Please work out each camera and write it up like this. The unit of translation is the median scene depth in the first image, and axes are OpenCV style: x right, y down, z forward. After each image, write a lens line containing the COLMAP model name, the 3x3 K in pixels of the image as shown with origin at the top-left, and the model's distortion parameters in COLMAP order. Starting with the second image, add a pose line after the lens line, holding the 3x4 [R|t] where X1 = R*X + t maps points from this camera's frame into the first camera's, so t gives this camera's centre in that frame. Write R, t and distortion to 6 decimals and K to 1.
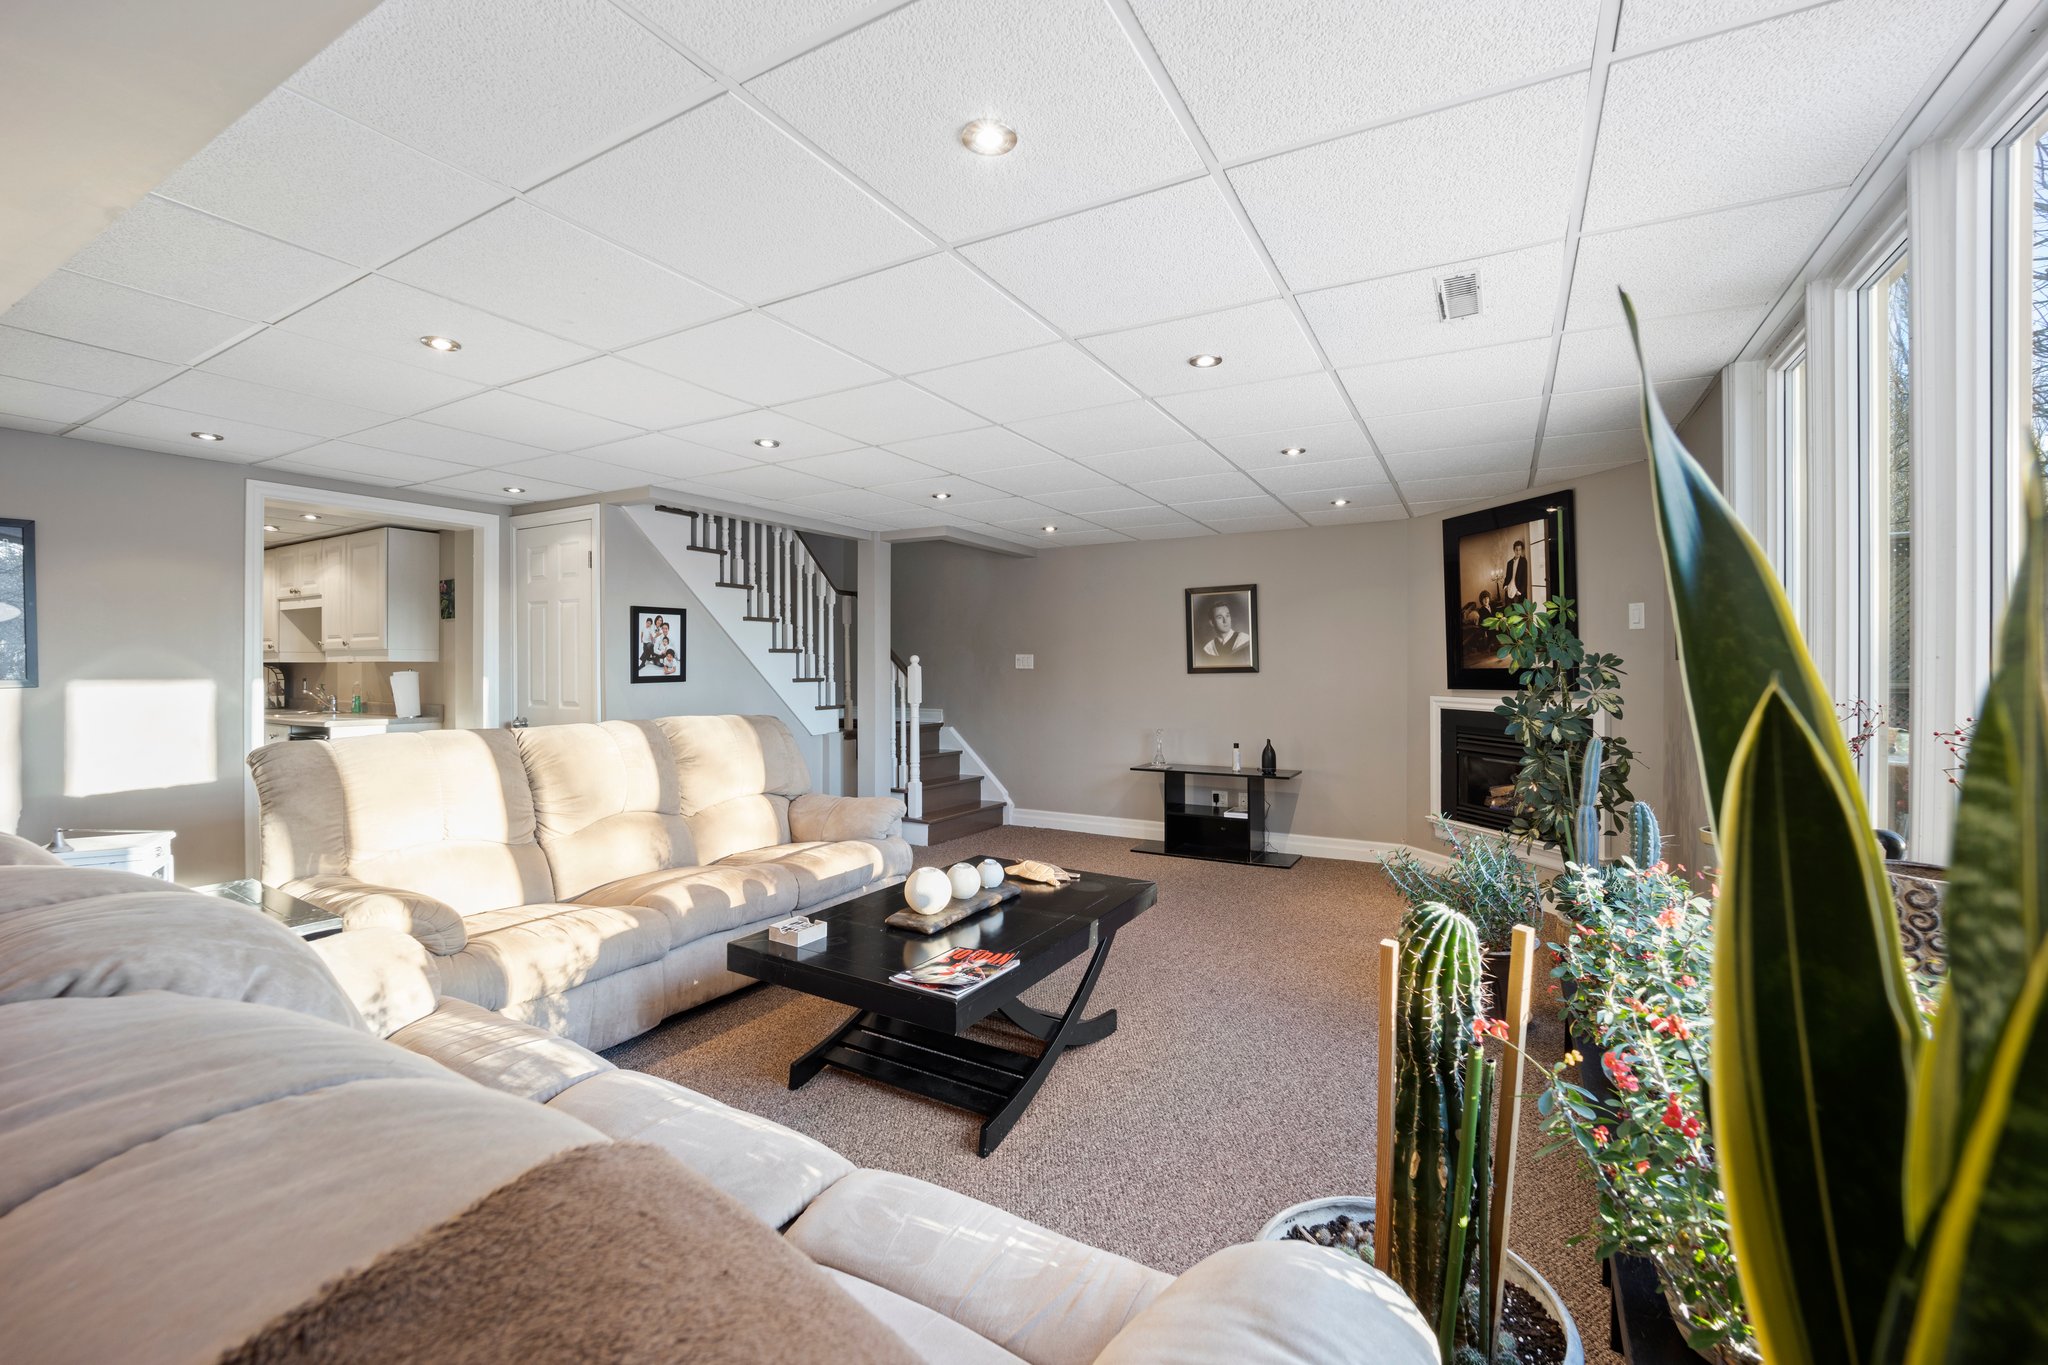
lens RADIAL K [[834.5, 0, 1024.1], [0, 834.5, 670.8], [0, 0, 1]] dist [-0.002353, -0.000131]
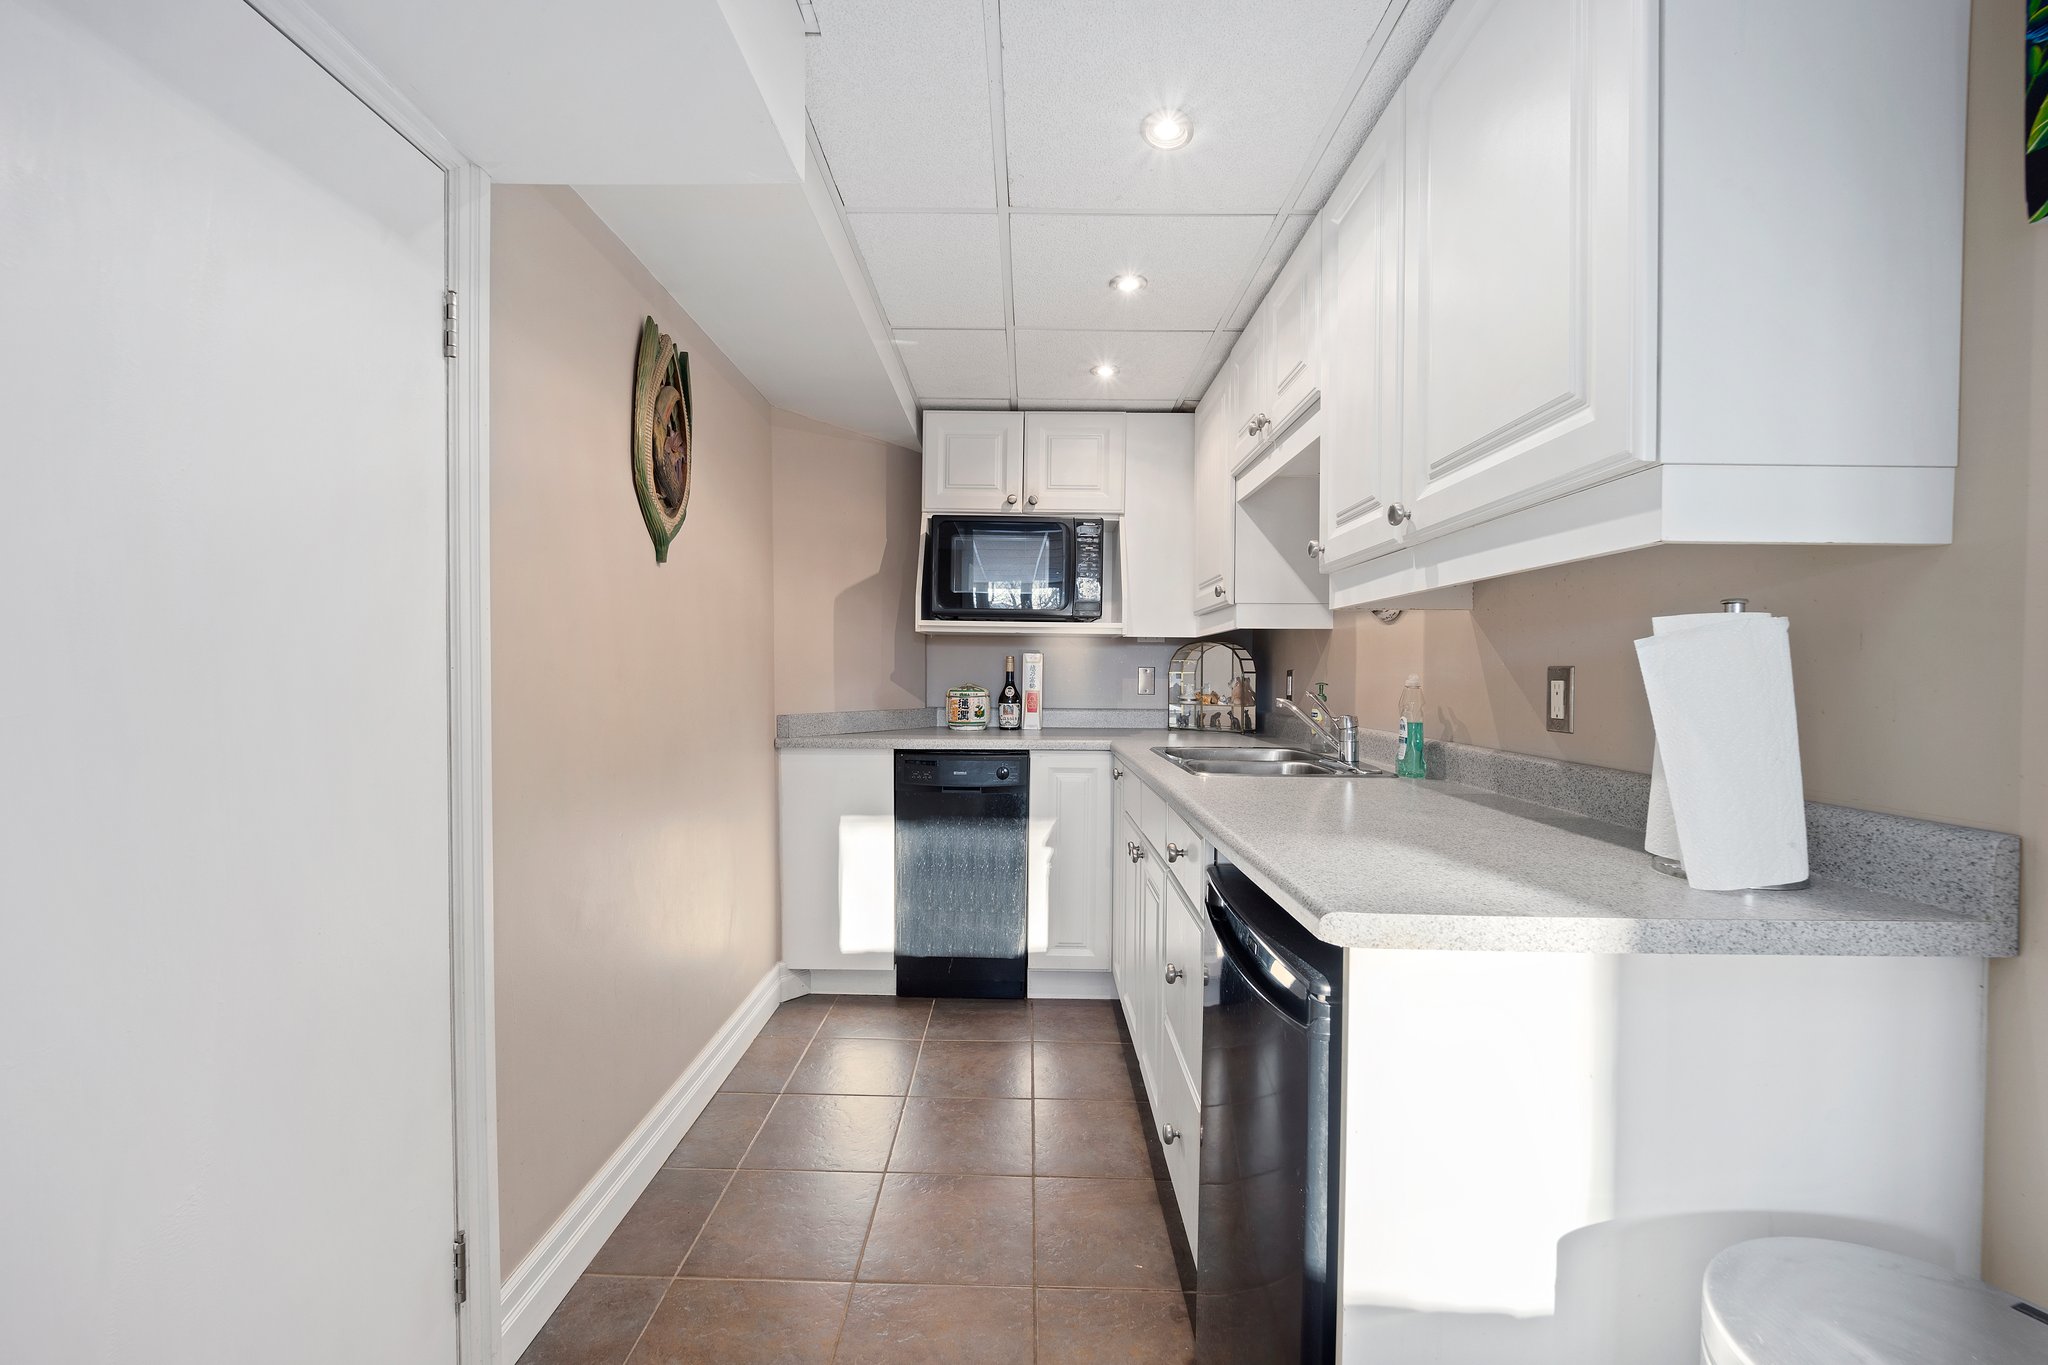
lens RADIAL K [[834.5, 0, 1024.1], [0, 834.5, 670.8], [0, 0, 1]] dist [-0.002353, -0.000131]
pose [[0.493680, 0.005813, -0.869624, -0.597207], [-0.001001, 0.999981, 0.006116, 0.009471], [0.869643, -0.002149, 0.493677, 0.715256]]
